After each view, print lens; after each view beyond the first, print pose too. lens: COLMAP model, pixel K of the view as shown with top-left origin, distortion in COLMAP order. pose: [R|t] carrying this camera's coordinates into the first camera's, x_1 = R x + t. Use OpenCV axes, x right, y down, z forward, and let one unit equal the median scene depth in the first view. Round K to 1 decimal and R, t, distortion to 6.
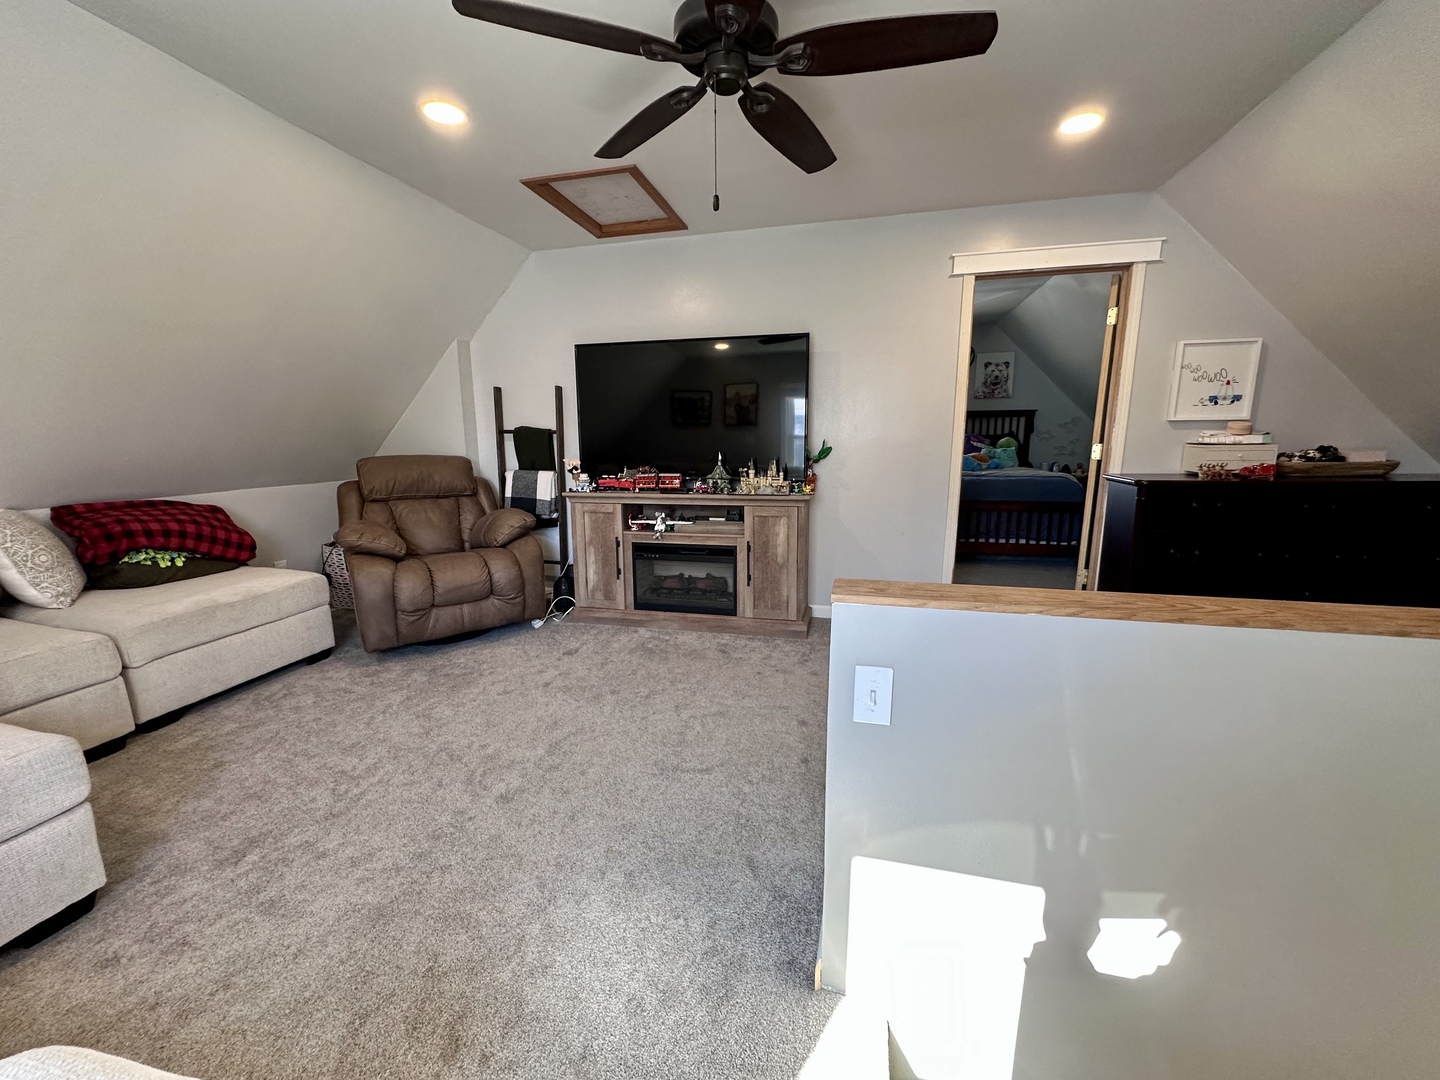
lens RADIAL K [[581.9, 0, 720.0], [0, 581.9, 540.0], [0, 0, 1]] dist [-0.000365, 0.000156]
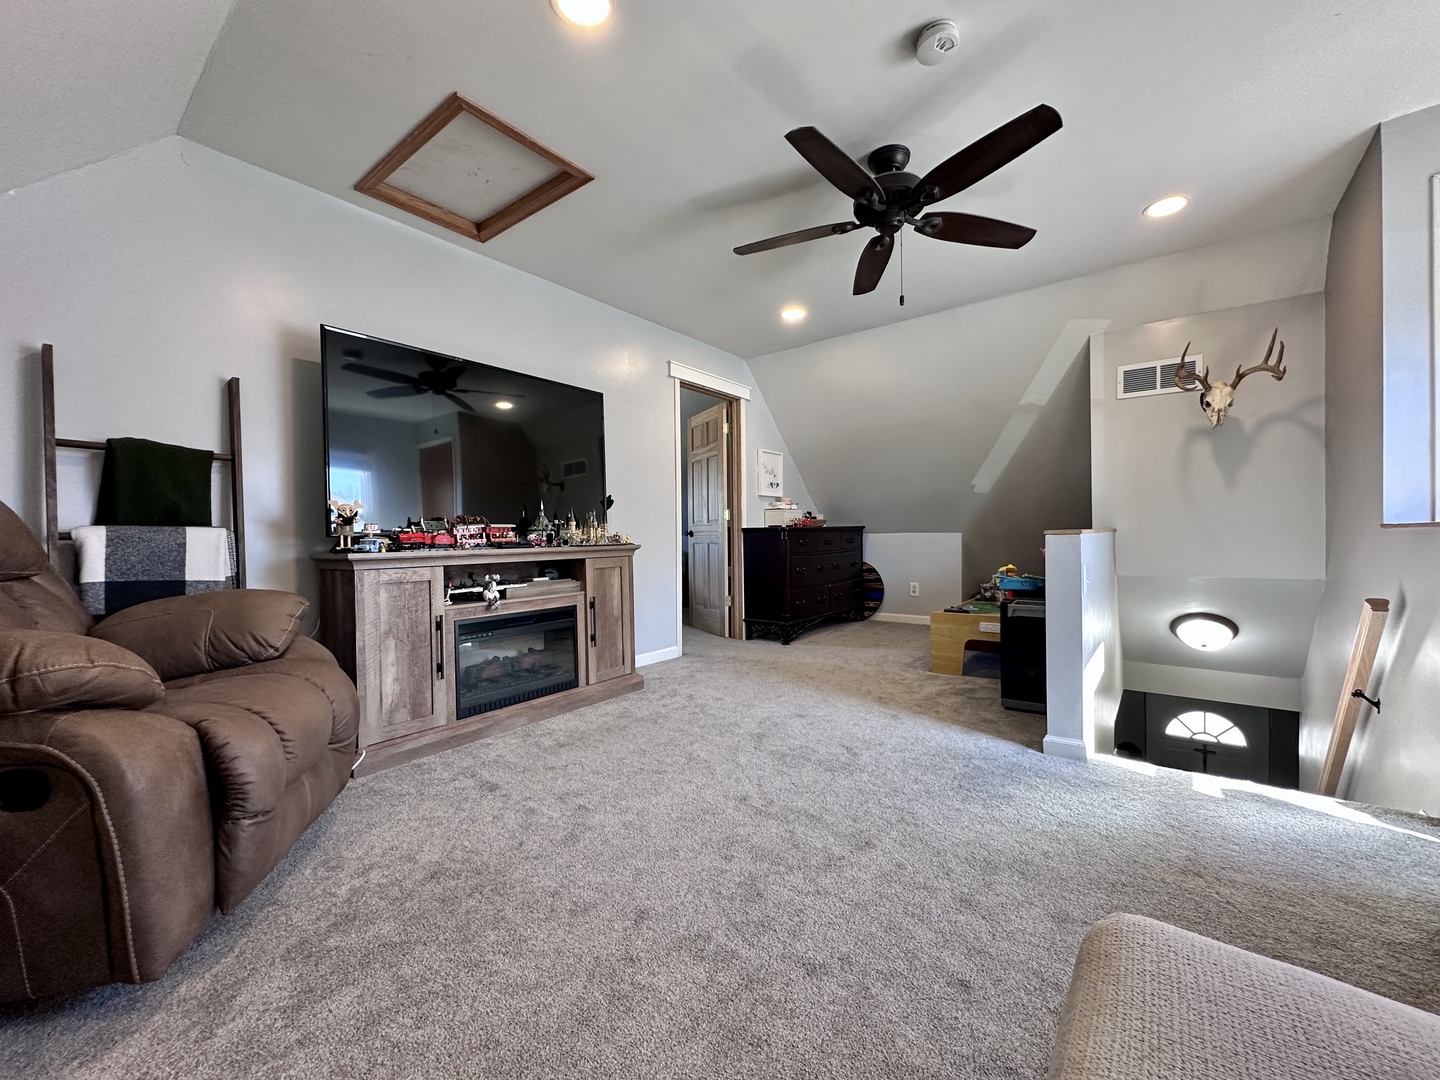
lens RADIAL K [[574.2, 0, 716.4], [0, 574.2, 541.0], [0, 0, 1]] dist [-0.003400, 0.000337]
pose [[0.406260, -0.004817, 0.913745, -0.682735], [0.175285, 0.981826, -0.072757, 0.015487], [-0.896788, 0.189724, 0.399721, 0.440307]]
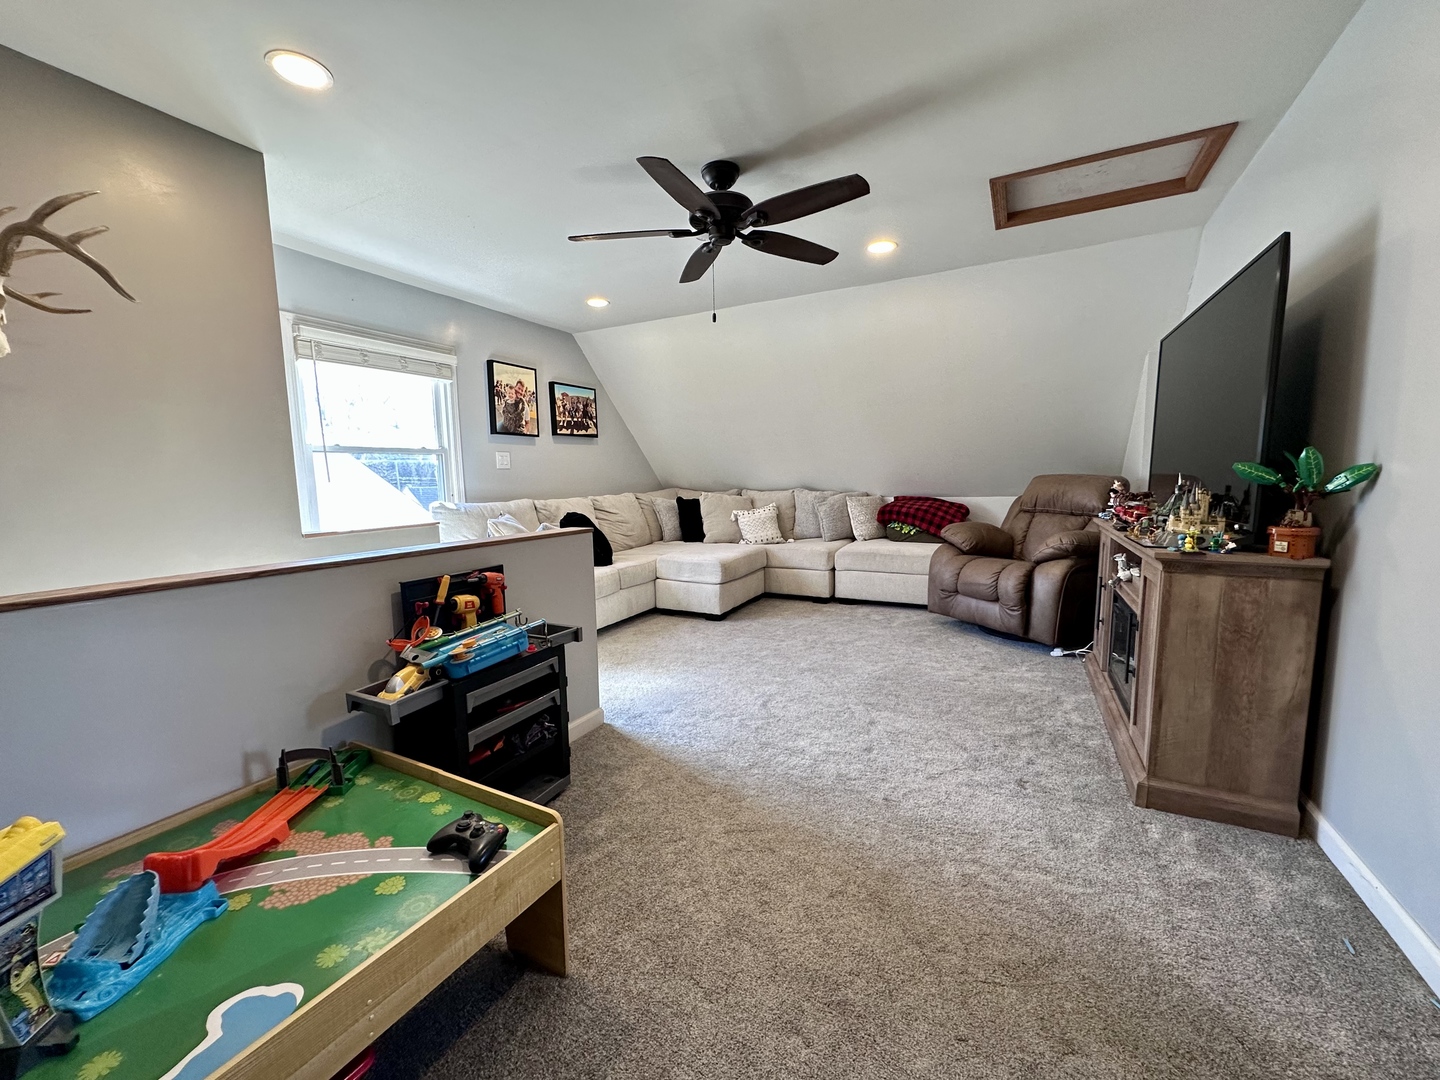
lens RADIAL K [[574.2, 0, 716.4], [0, 574.2, 541.0], [0, 0, 1]] dist [-0.003400, 0.000337]
pose [[-0.237651, 0.124743, -0.963307, 0.731646], [-0.153996, 0.974339, 0.164163, -0.106032], [0.959066, 0.187359, -0.212343, 0.663503]]
